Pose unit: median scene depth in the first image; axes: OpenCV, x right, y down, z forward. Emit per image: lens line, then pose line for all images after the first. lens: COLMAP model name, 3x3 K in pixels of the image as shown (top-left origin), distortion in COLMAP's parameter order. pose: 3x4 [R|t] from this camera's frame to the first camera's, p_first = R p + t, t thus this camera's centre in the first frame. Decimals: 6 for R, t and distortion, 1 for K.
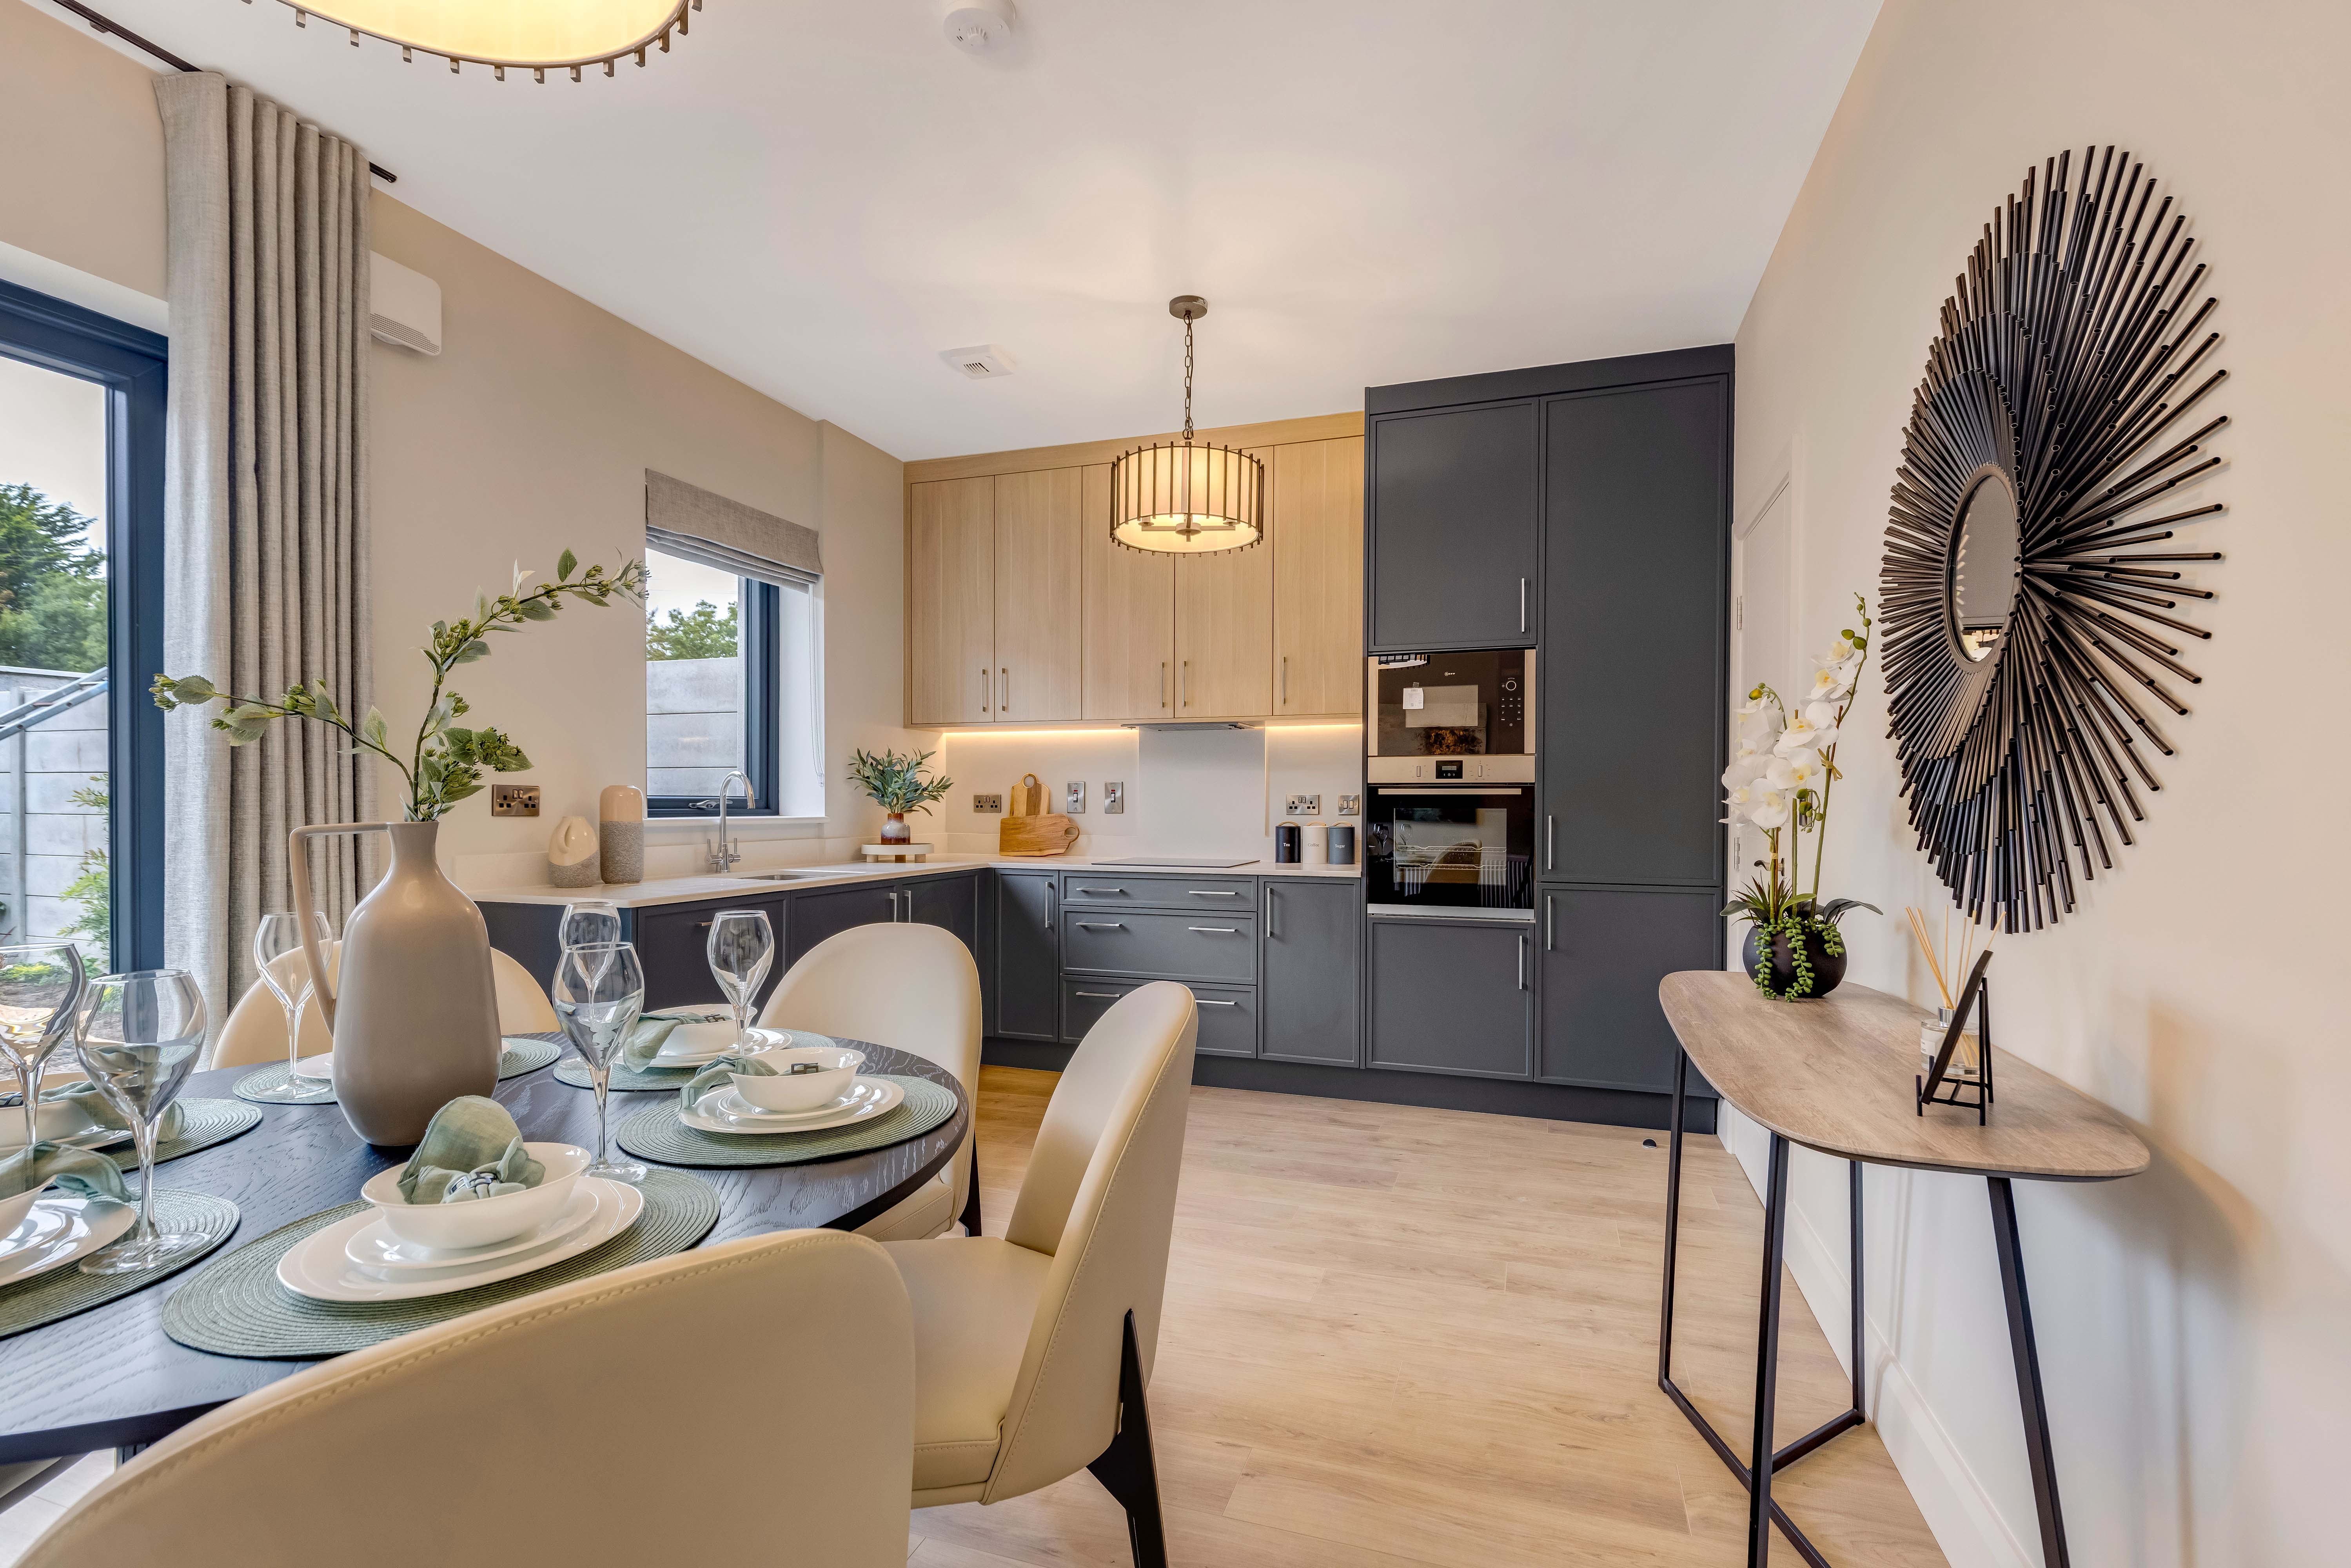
lens RADIAL K [[1058.7, 0, 1168.4], [0, 1058.7, 813.2], [0, 0, 1]] dist [0.009765, -0.003055]
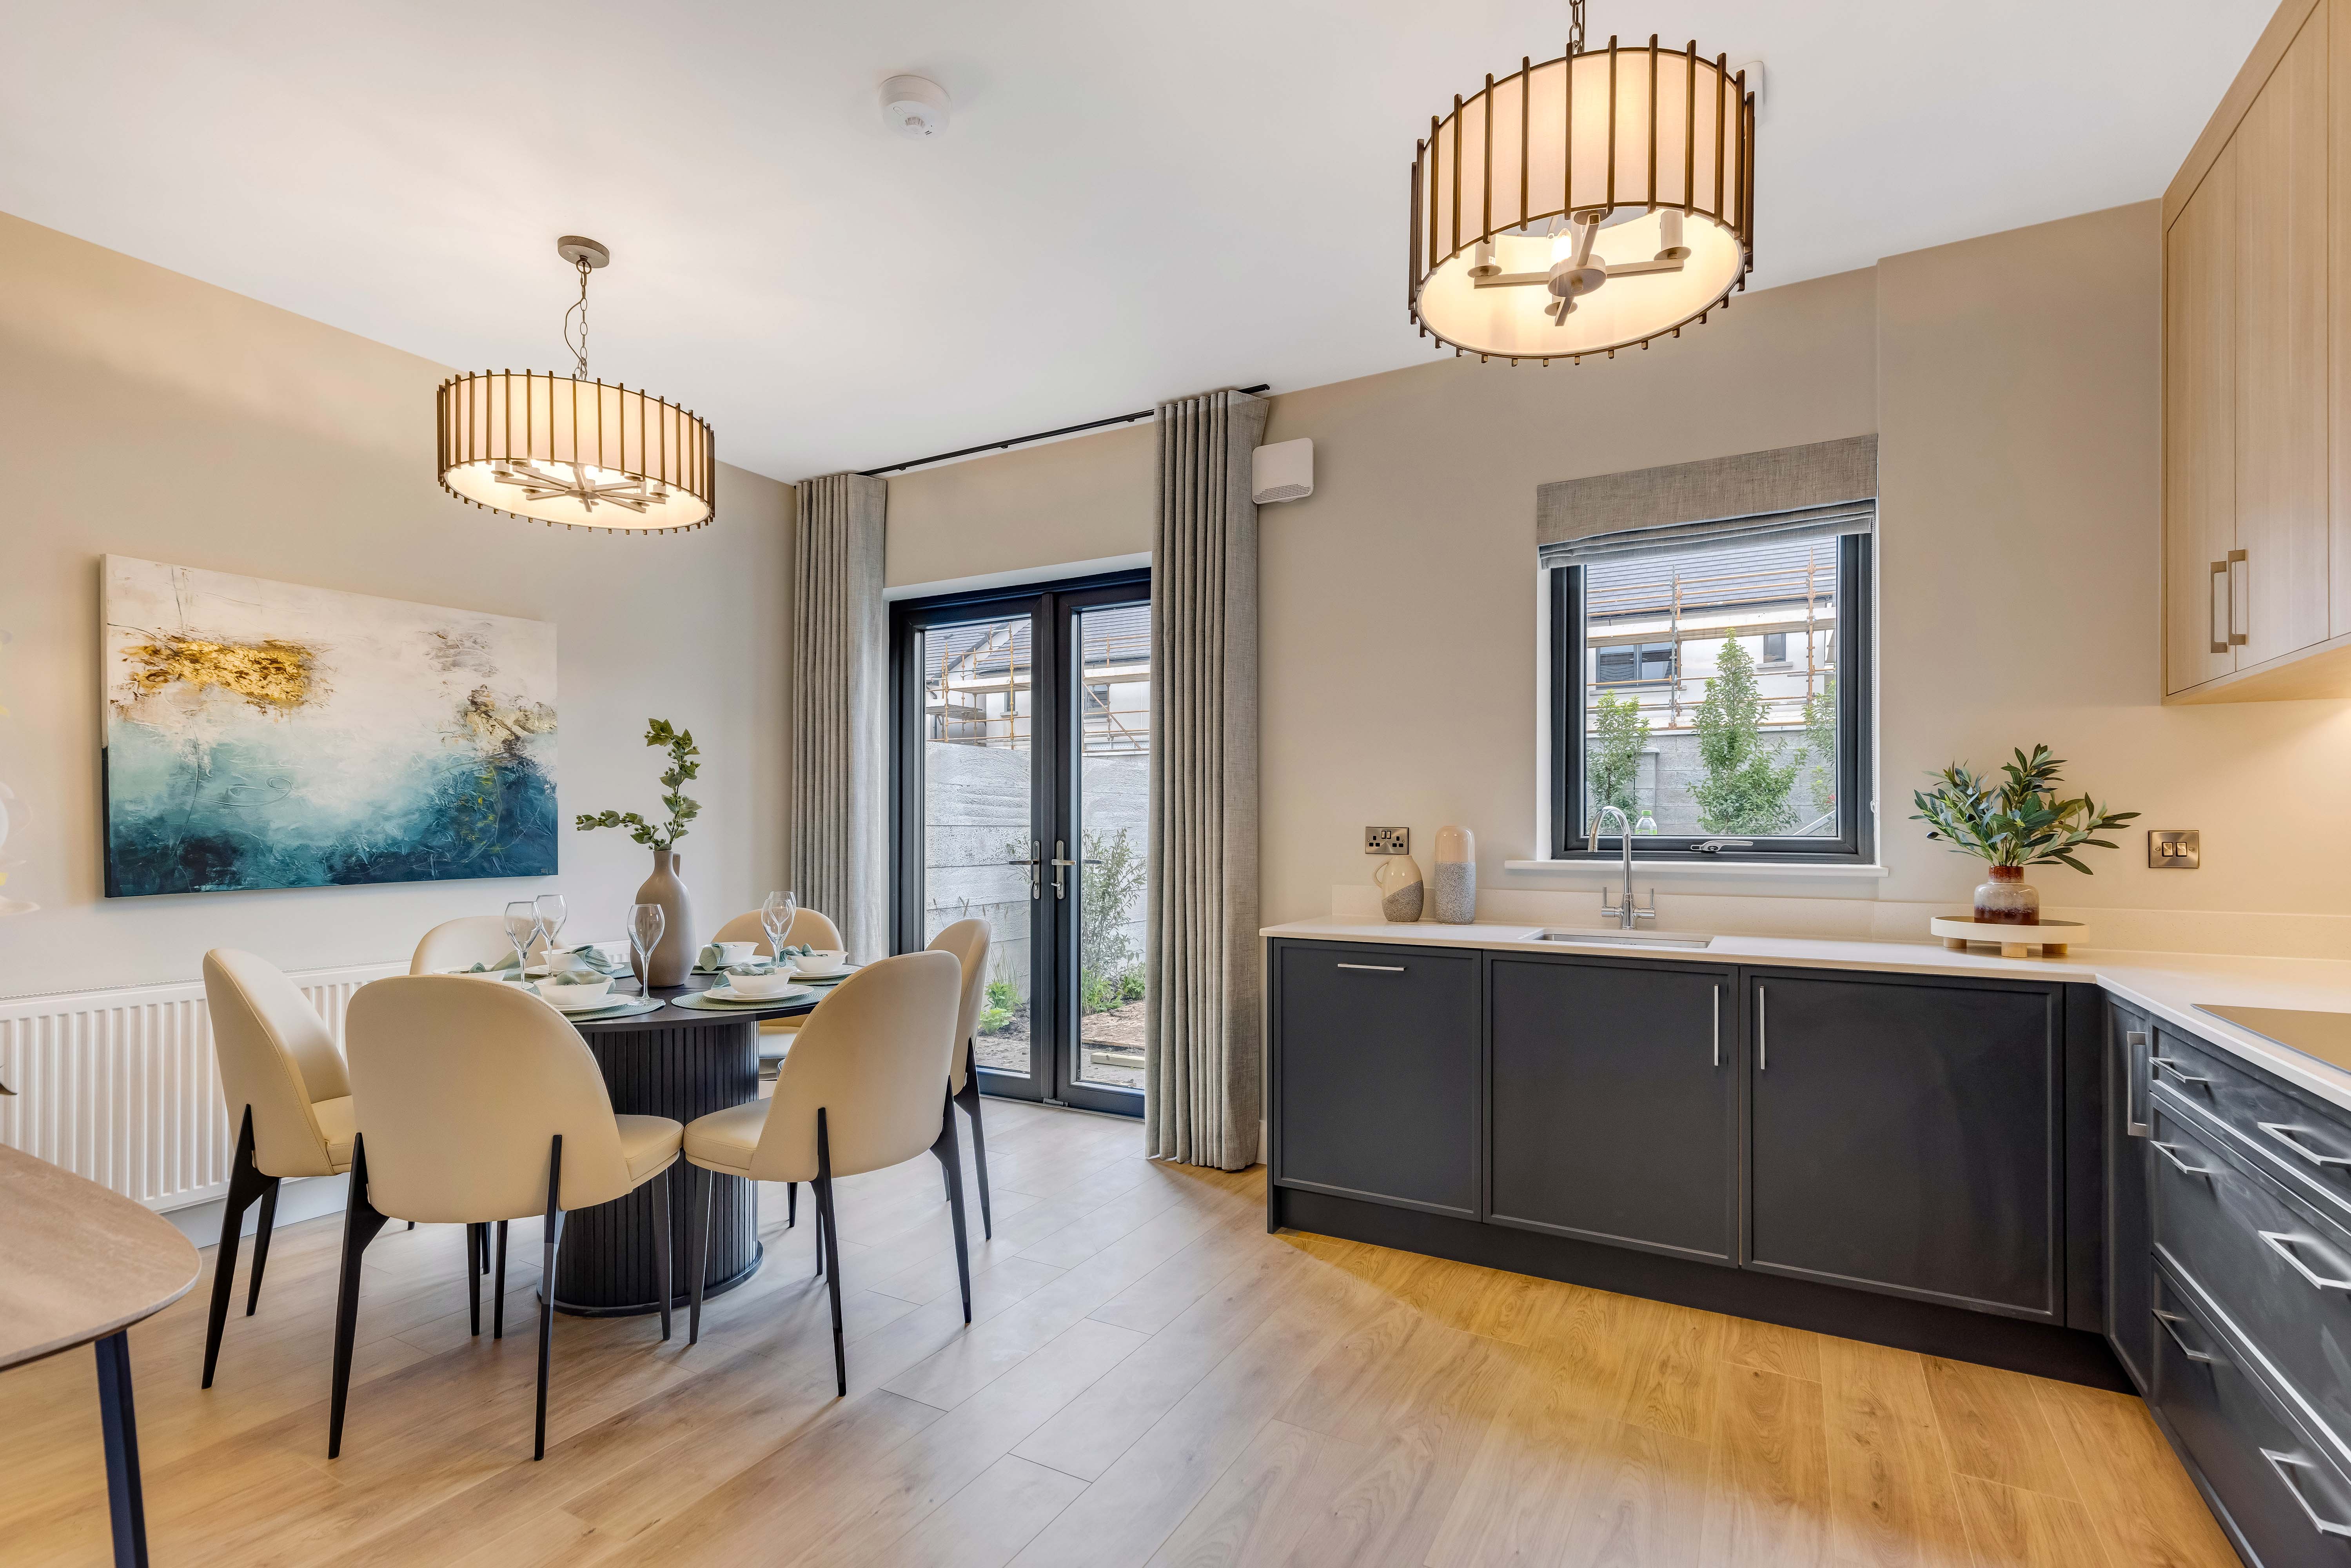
lens RADIAL K [[1058.7, 0, 1176.7], [0, 1058.7, 827.7], [0, 0, 1]] dist [0.009765, -0.003055]
pose [[-0.163526, -0.004600, -0.986528, 0.449233], [-0.013712, 0.999903, -0.002389, -0.015944], [0.986444, 0.013137, -0.163573, 0.788825]]
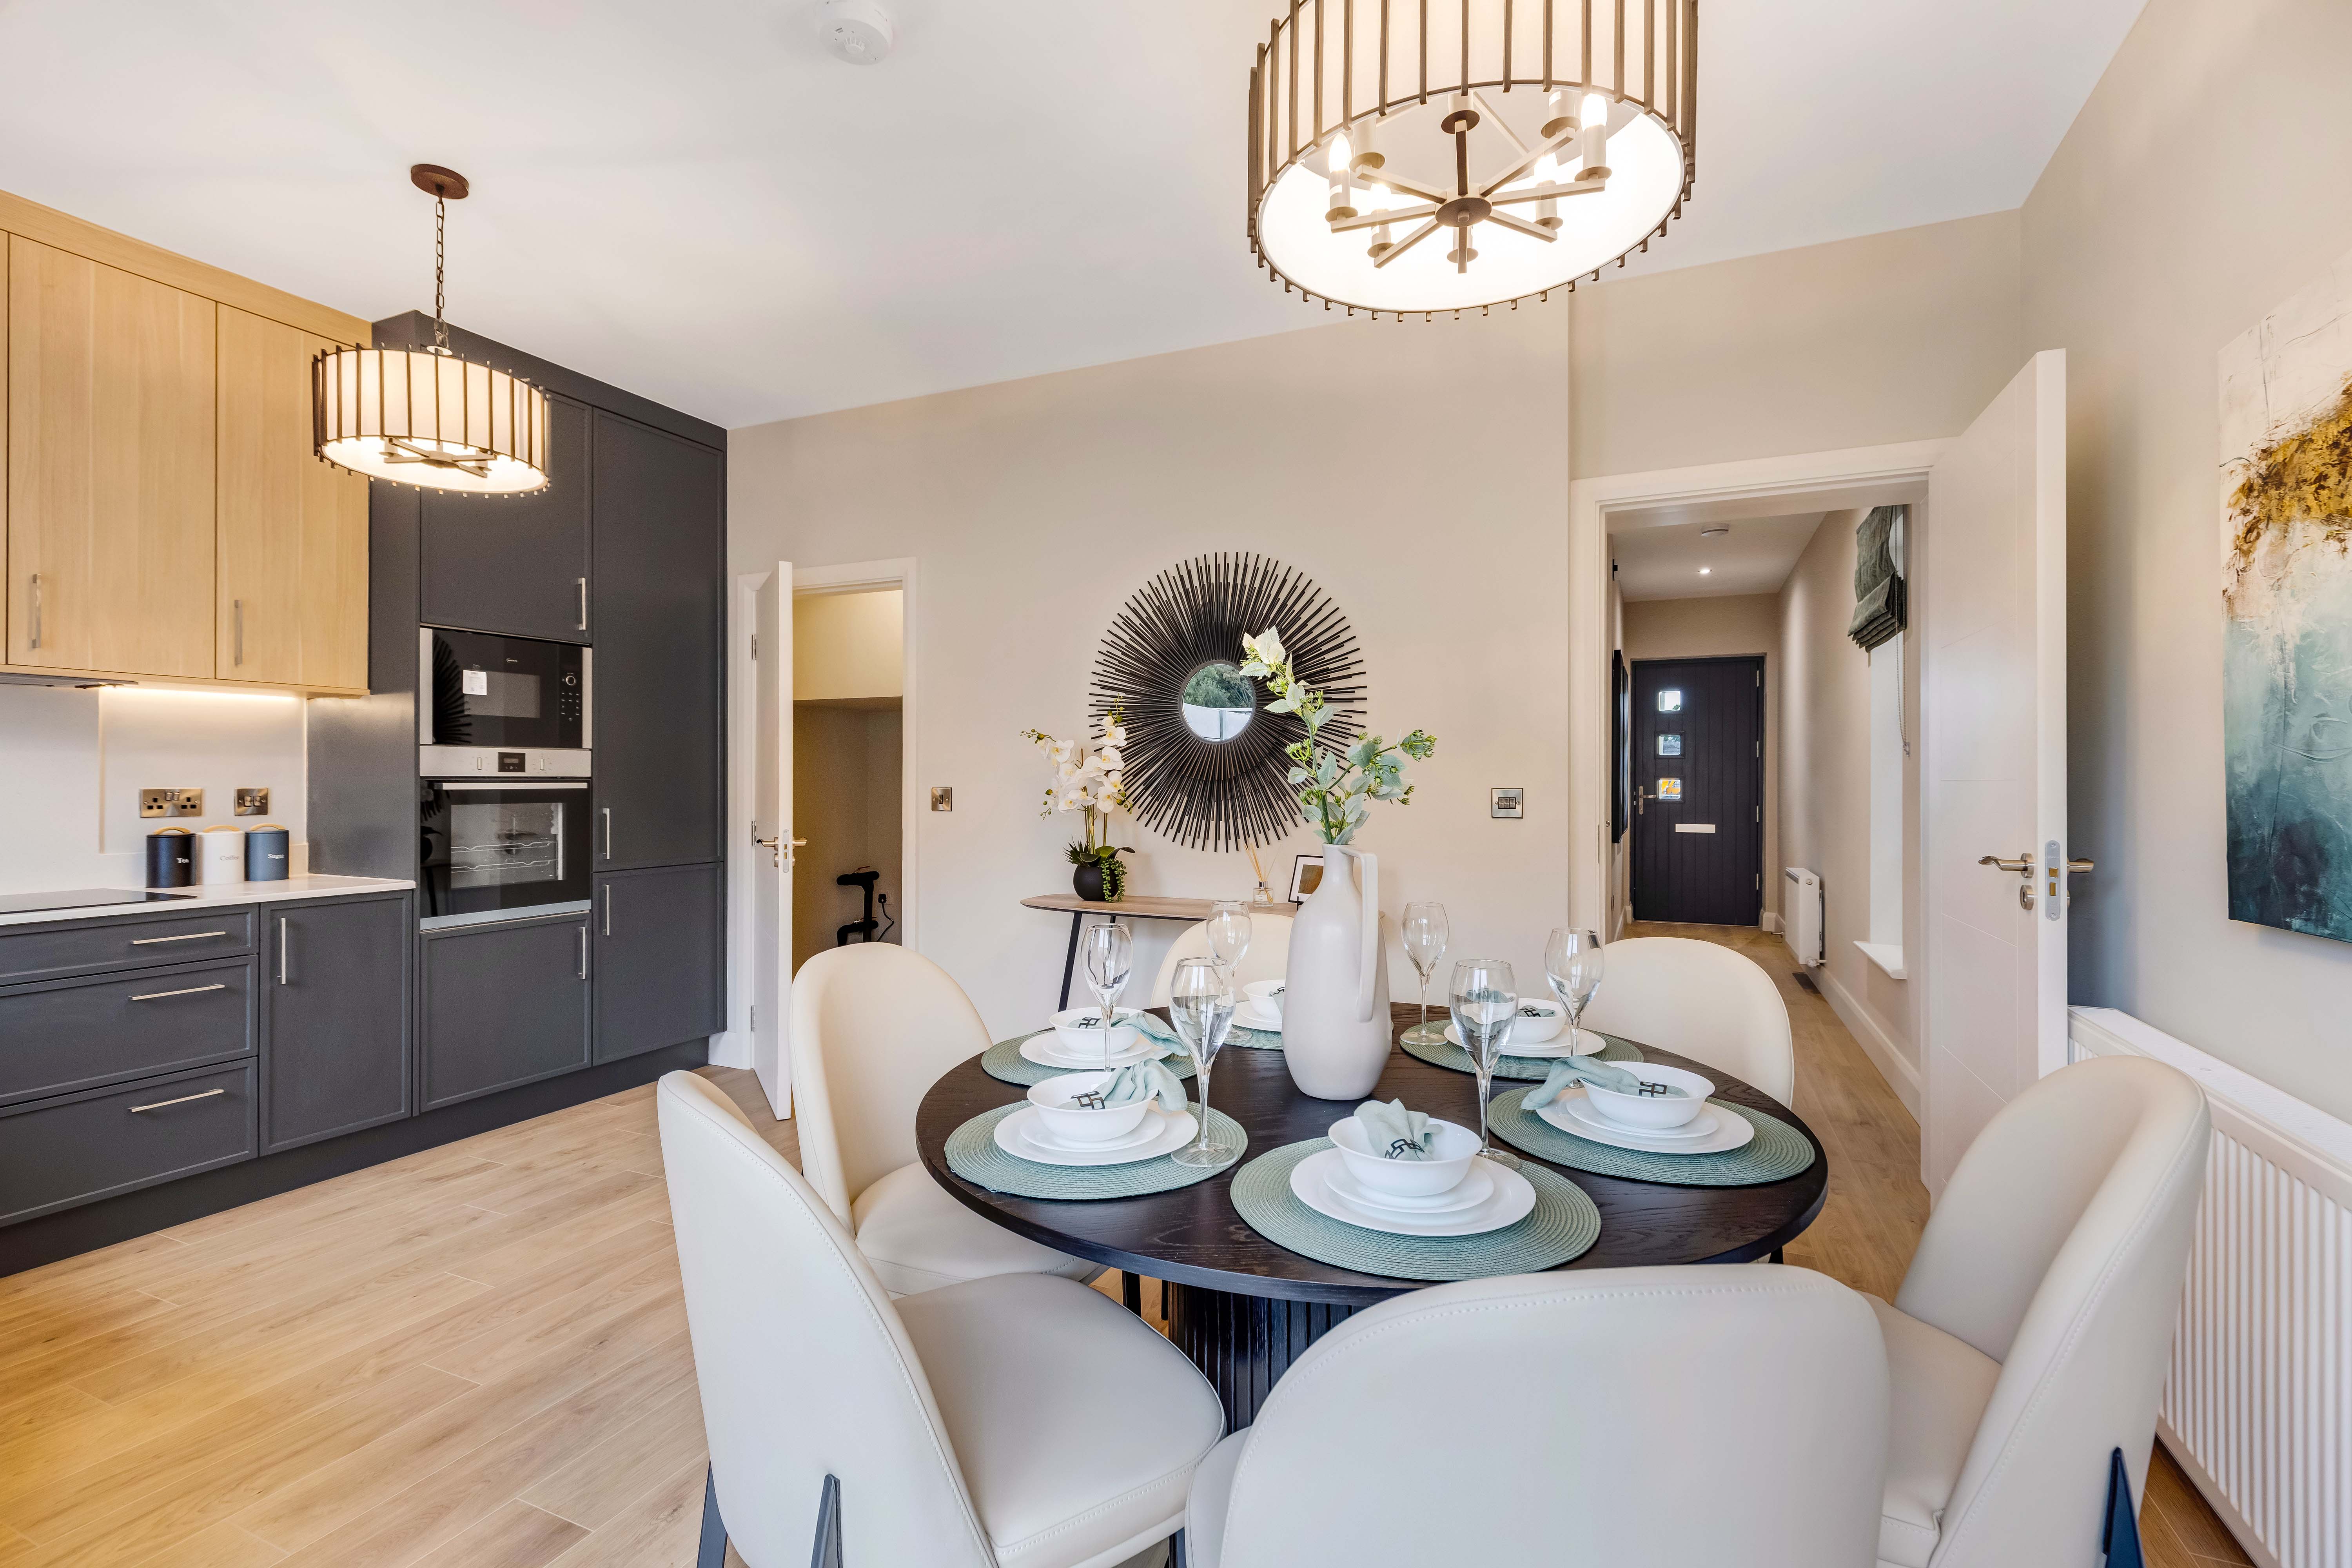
lens RADIAL K [[1059.2, 0, 1159.9], [0, 1059.2, 777.7], [0, 0, 1]] dist [0.009765, -0.003055]
pose [[0.102523, -0.001670, 0.994729, -0.623637], [0.010307, 0.999947, 0.000616, -0.022634], [-0.994677, 0.010190, 0.102535, 0.338444]]
